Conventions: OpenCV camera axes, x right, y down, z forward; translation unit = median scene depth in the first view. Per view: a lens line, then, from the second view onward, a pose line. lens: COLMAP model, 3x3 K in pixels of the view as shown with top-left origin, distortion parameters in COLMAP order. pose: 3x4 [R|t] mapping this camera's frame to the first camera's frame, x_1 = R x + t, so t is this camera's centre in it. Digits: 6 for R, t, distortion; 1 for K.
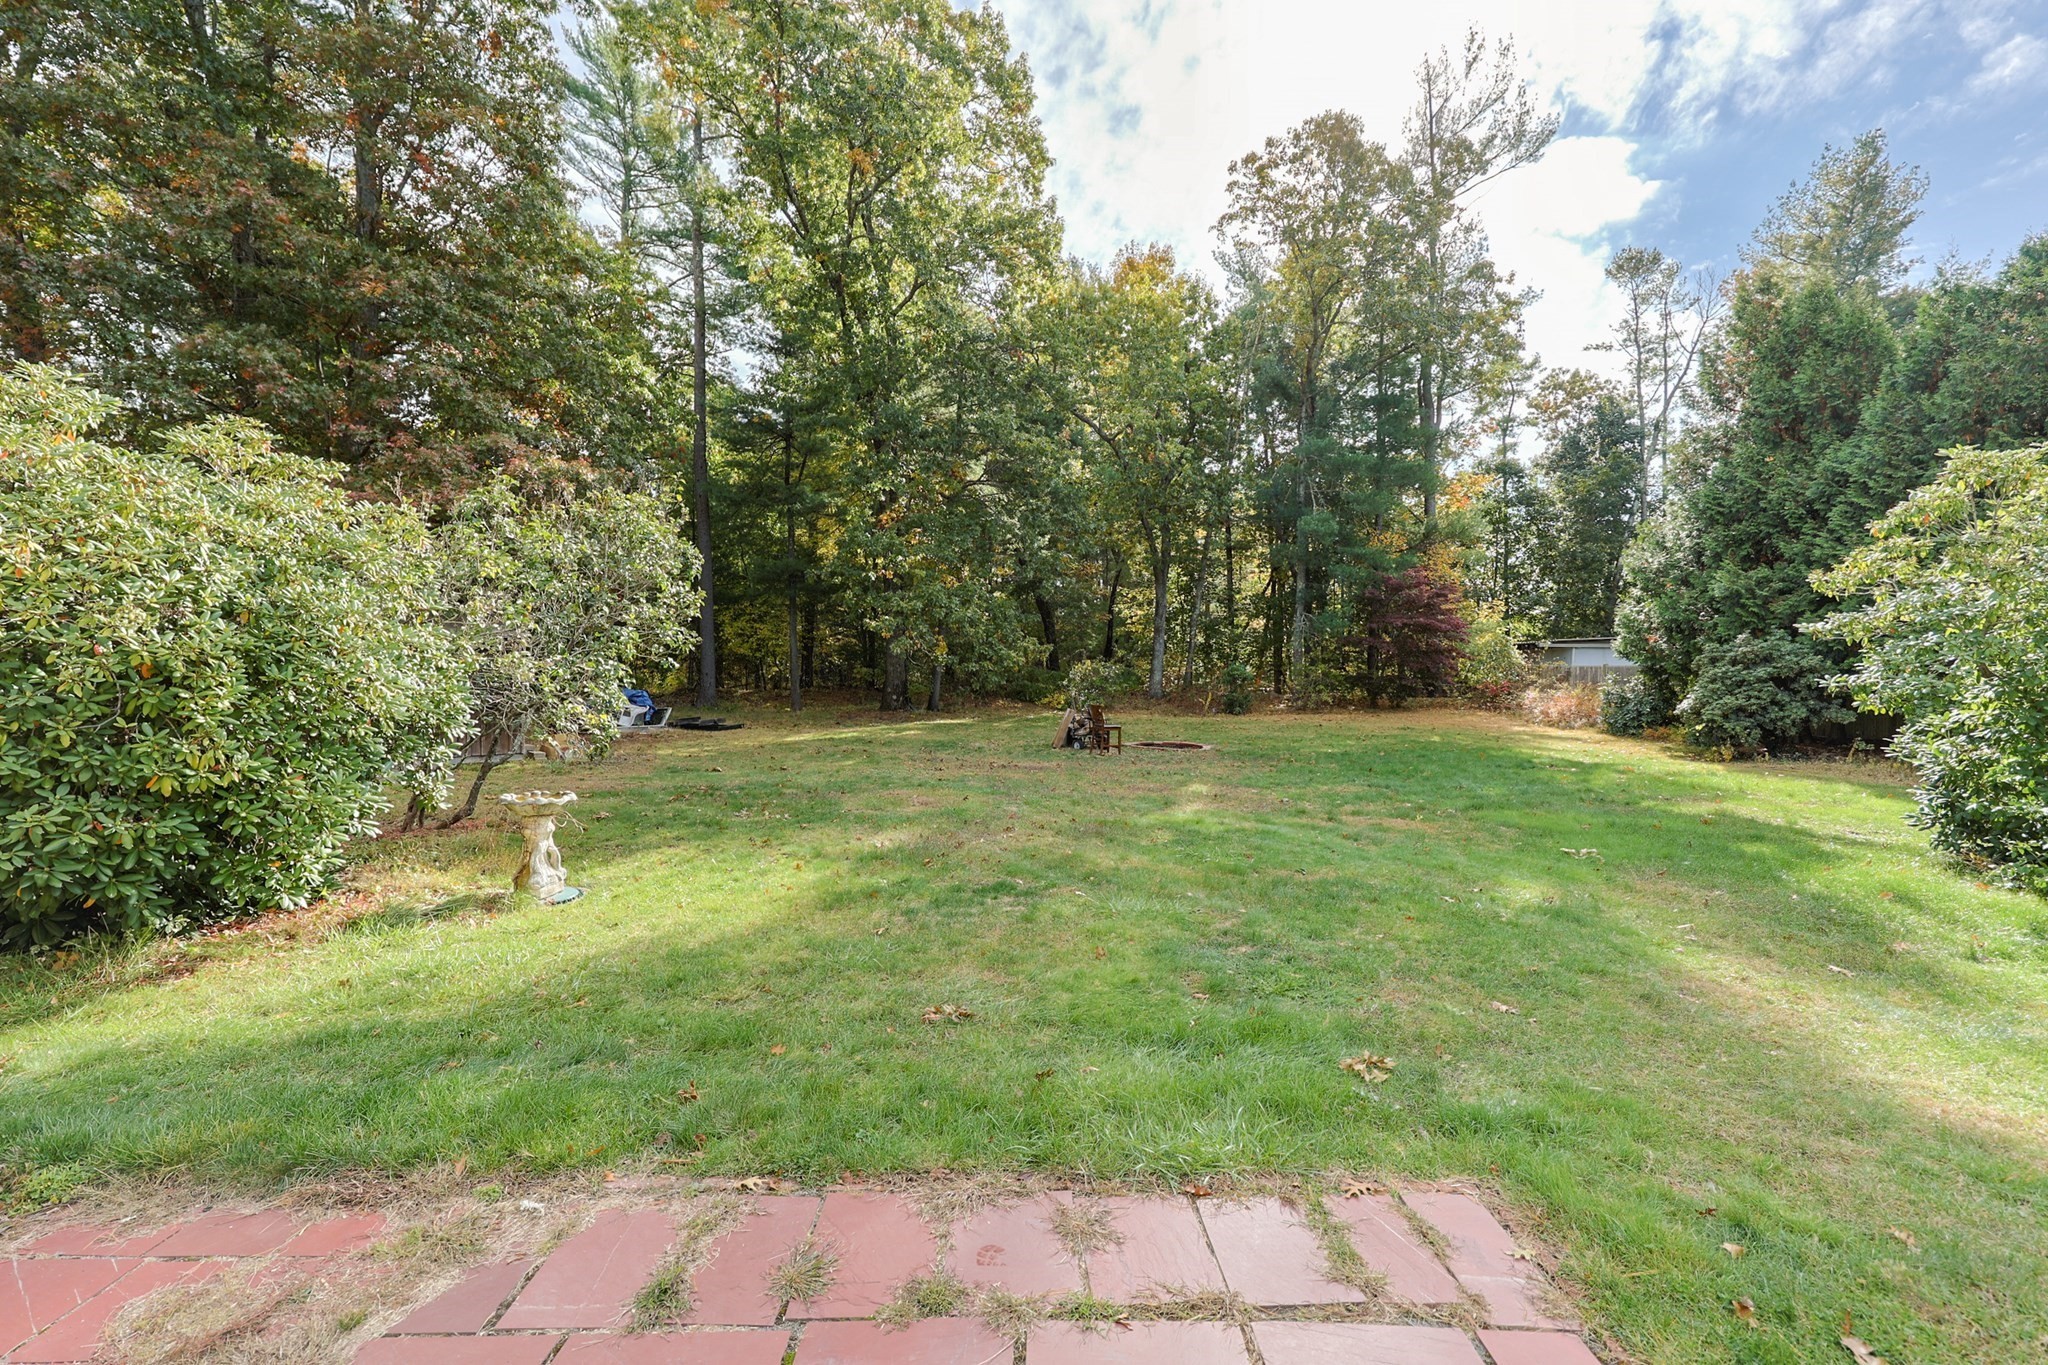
lens RADIAL K [[872.6, 0, 1022.3], [0, 872.6, 682.6], [0, 0, 1]] dist [-0.001849, 0.000141]
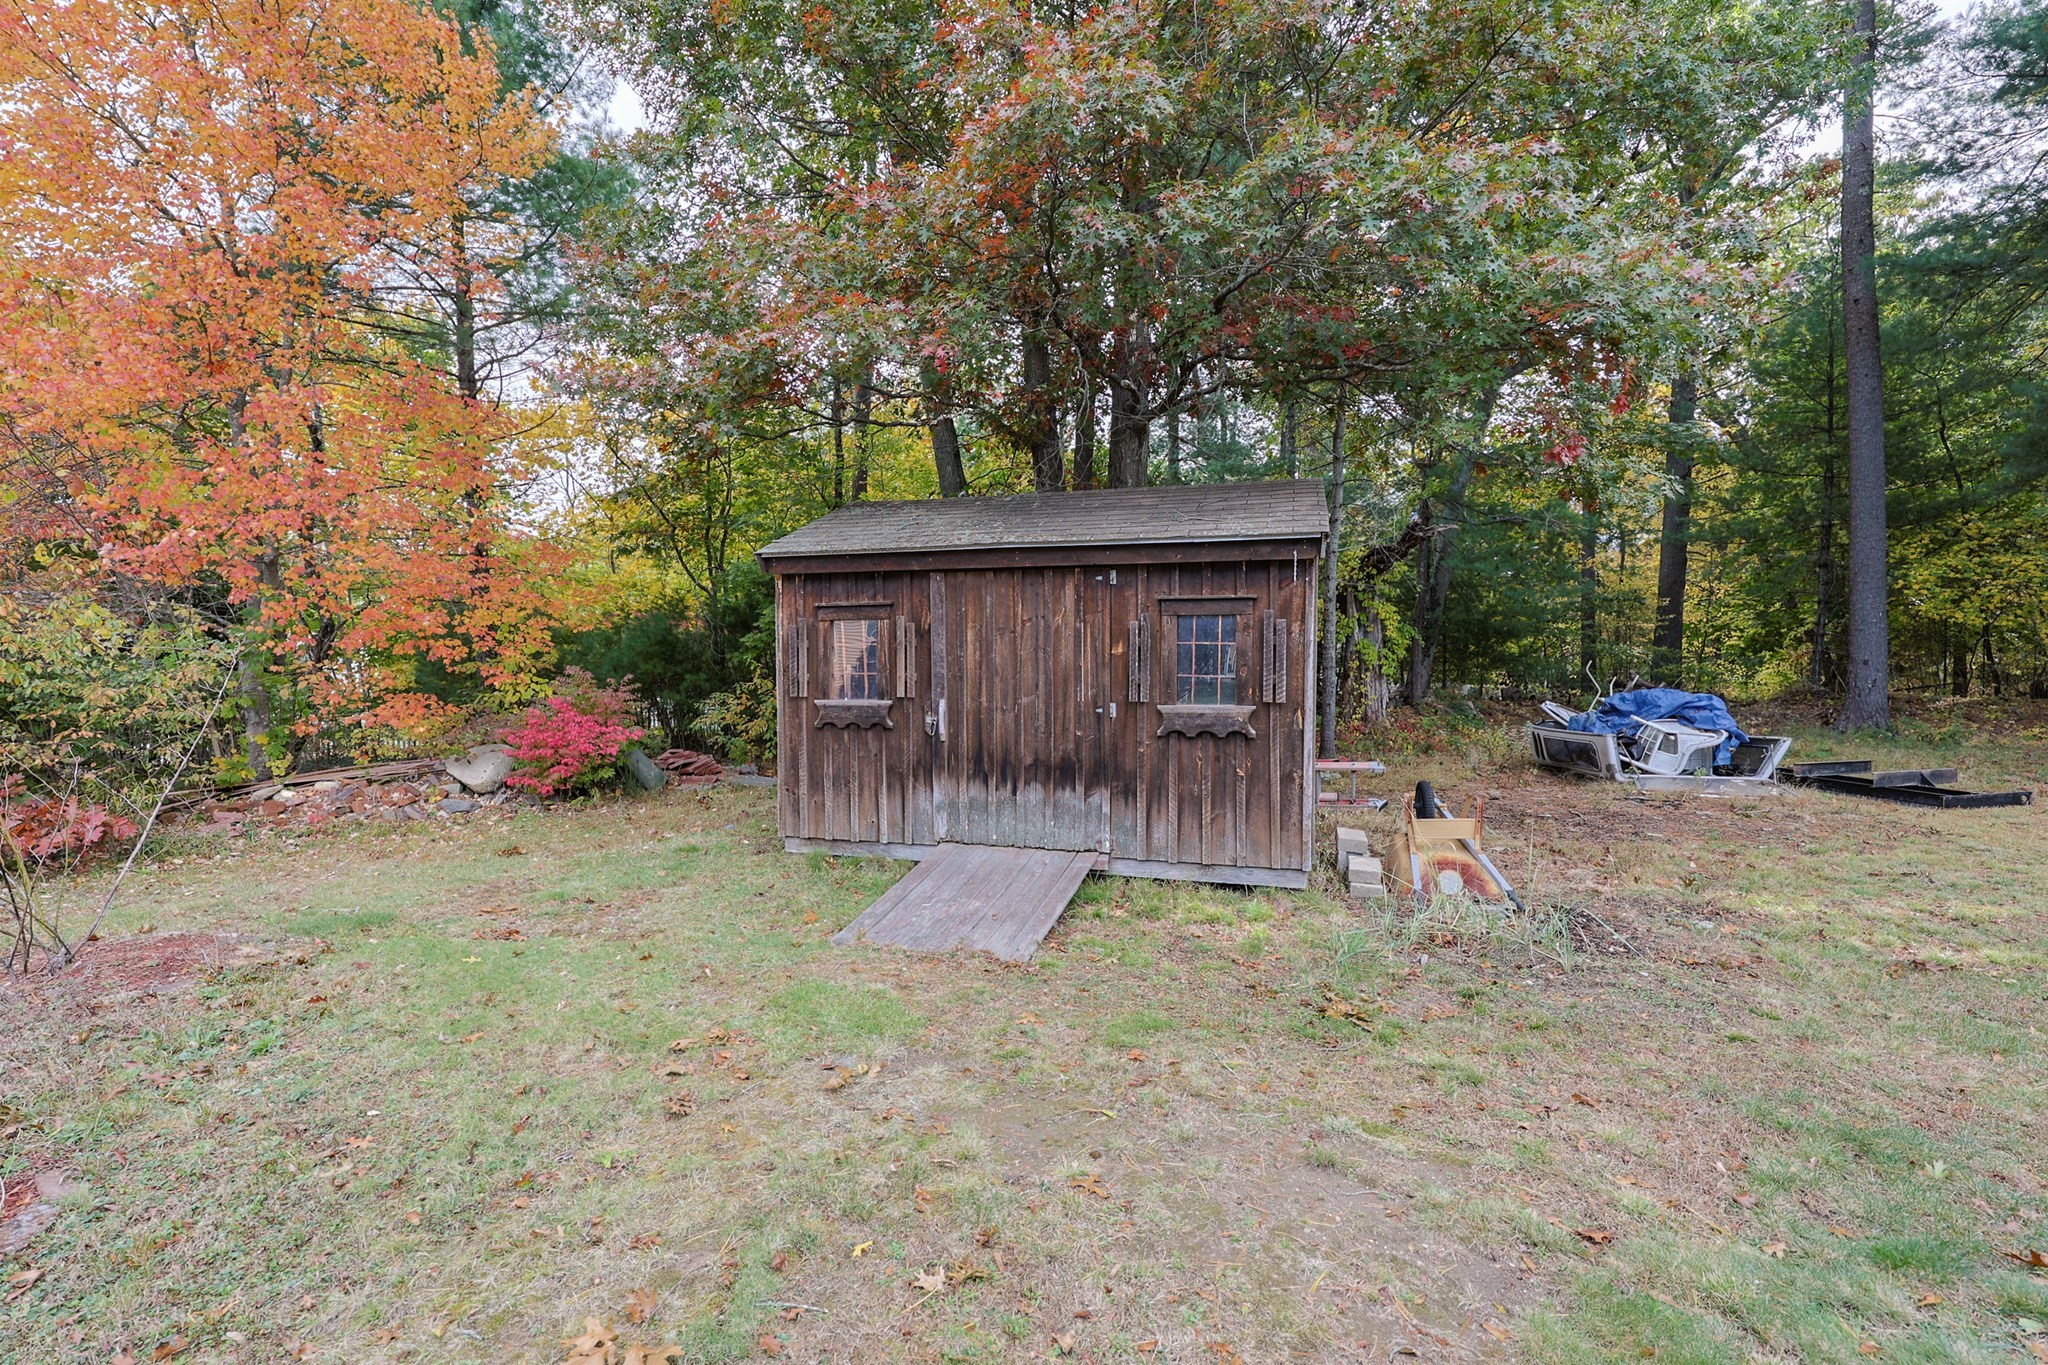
lens RADIAL K [[872.6, 0, 1020.3], [0, 872.6, 680.1], [0, 0, 1]] dist [-0.001849, 0.000141]
pose [[0.467651, 0.006402, -0.883890, -0.202887], [-0.007766, 0.999965, 0.003134, 0.002703], [0.883879, 0.005399, 0.467684, 0.471772]]
